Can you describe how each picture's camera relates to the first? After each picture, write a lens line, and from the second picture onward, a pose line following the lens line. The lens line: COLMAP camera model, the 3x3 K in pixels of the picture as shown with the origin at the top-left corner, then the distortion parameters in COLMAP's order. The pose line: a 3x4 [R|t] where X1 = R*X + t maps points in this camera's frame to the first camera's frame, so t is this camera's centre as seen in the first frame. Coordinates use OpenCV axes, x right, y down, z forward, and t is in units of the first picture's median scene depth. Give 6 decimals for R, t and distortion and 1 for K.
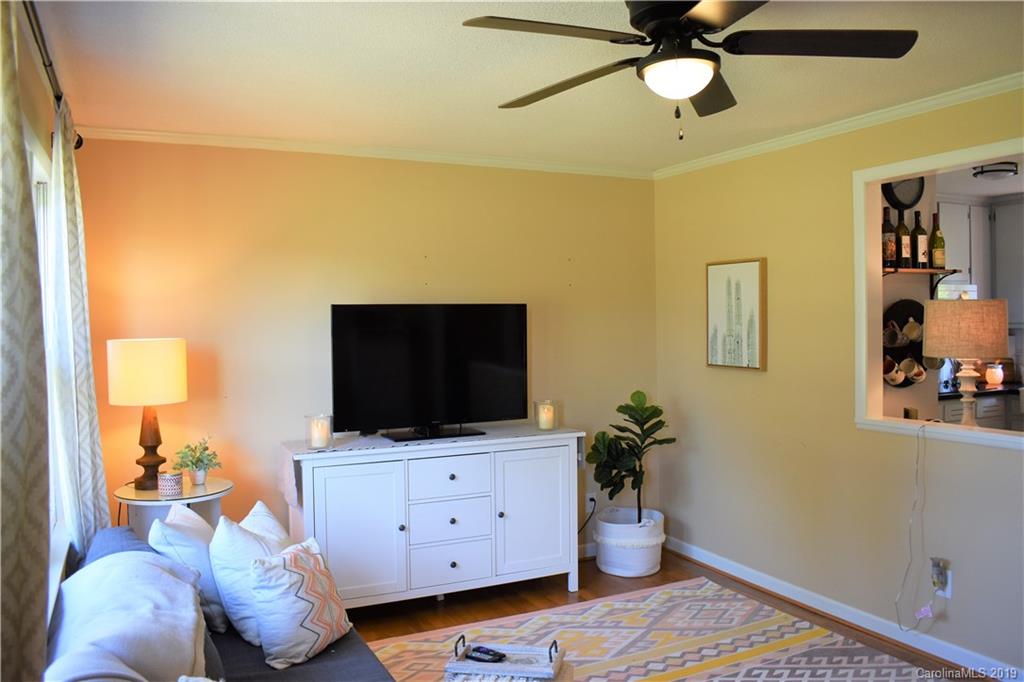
lens RADIAL K [[797.5, 0, 512.7], [0, 797.5, 336.6], [0, 0, 1]] dist [-0.094949, 0.013484]
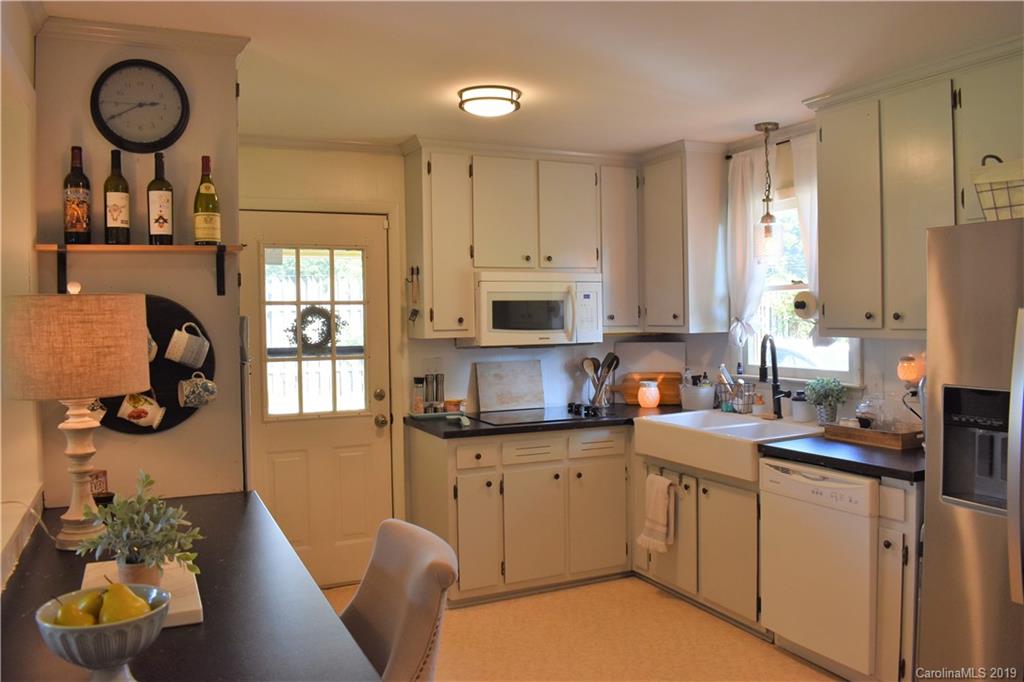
lens RADIAL K [[797.5, 0, 512.7], [0, 797.5, 336.6], [0, 0, 1]] dist [-0.094949, 0.013484]
pose [[0.999855, 0.000809, -0.017038, 0.800827], [-0.000696, 0.999978, 0.006647, -0.017989], [0.017043, -0.006634, 0.999833, 0.369559]]
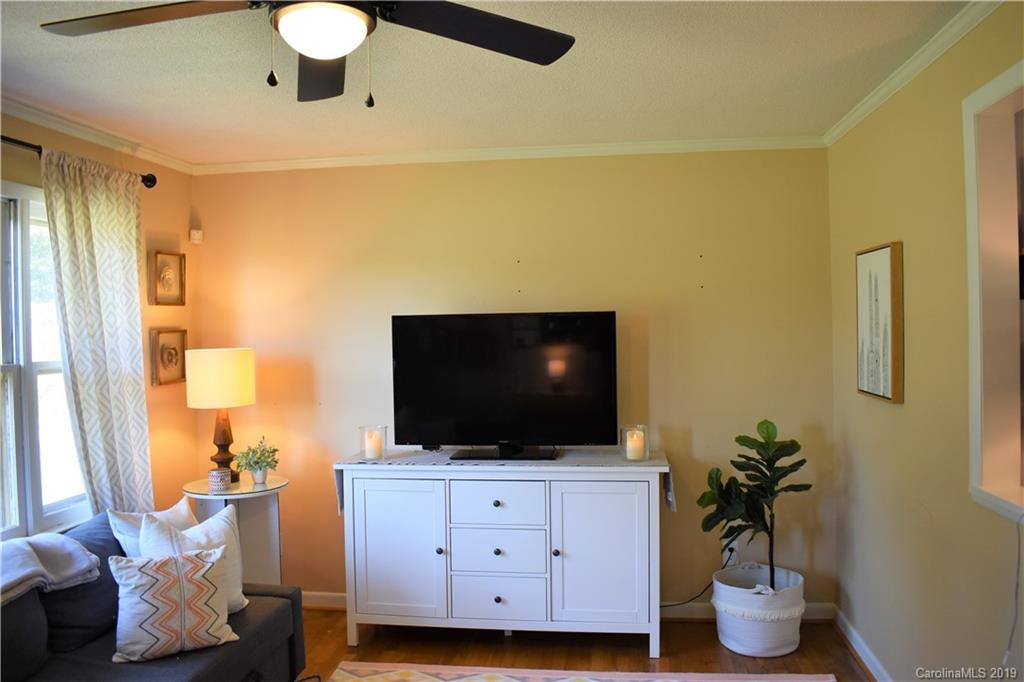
lens RADIAL K [[797.5, 0, 512.7], [0, 797.5, 336.6], [0, 0, 1]] dist [-0.094949, 0.013484]
pose [[0.833680, 0.003394, -0.552237, 0.444402], [-0.004820, 0.999988, -0.001130, -0.013794], [0.552227, 0.003604, 0.833686, 0.252792]]
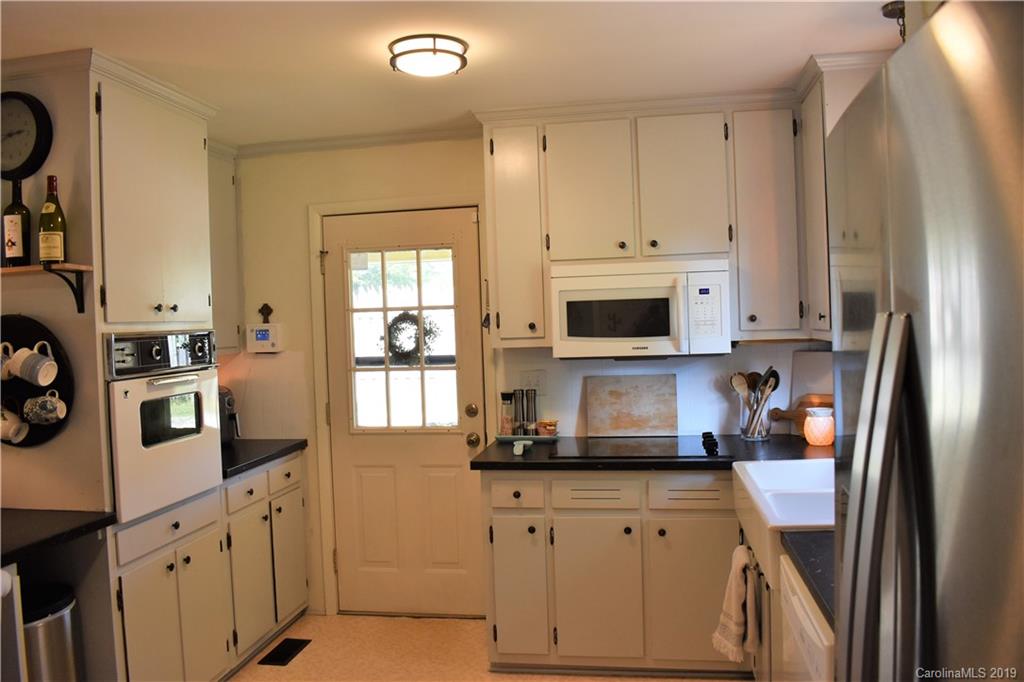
lens RADIAL K [[797.5, 0, 512.7], [0, 797.5, 336.6], [0, 0, 1]] dist [-0.094949, 0.013484]
pose [[0.813127, -0.000984, -0.582085, 1.207092], [0.010503, 0.999861, 0.012982, -0.032859], [0.581992, -0.016670, 0.813024, 0.704113]]
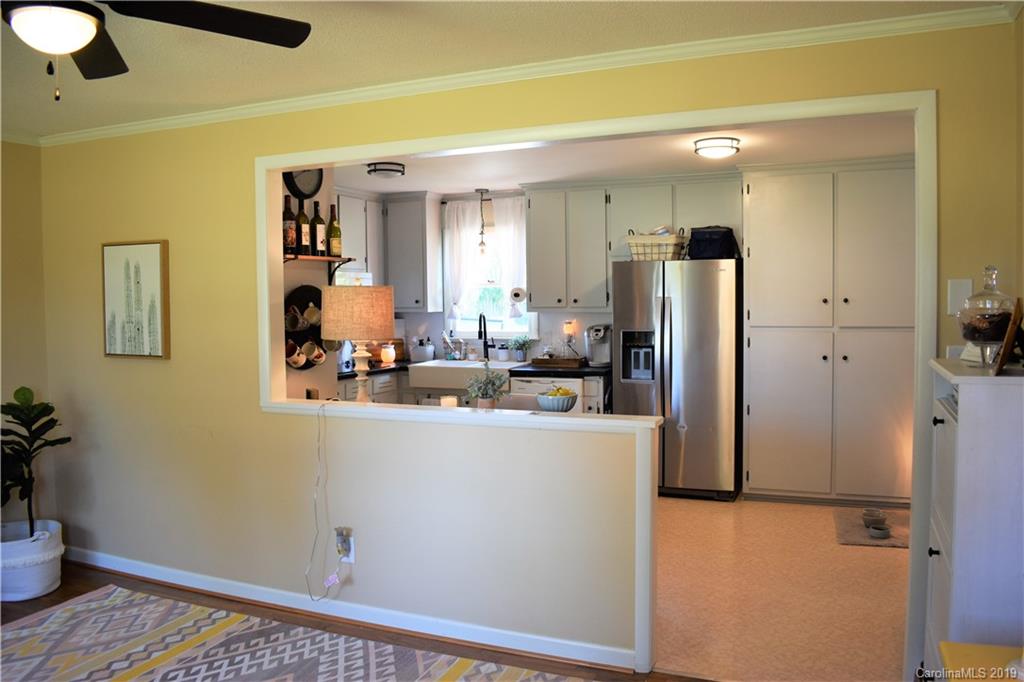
lens RADIAL K [[797.5, 0, 512.7], [0, 797.5, 336.6], [0, 0, 1]] dist [-0.094949, 0.013484]
pose [[0.759121, -0.024636, 0.650484, 0.021784], [0.012485, 0.999651, 0.023291, -0.000127], [-0.650830, -0.009560, 0.759163, 0.011628]]
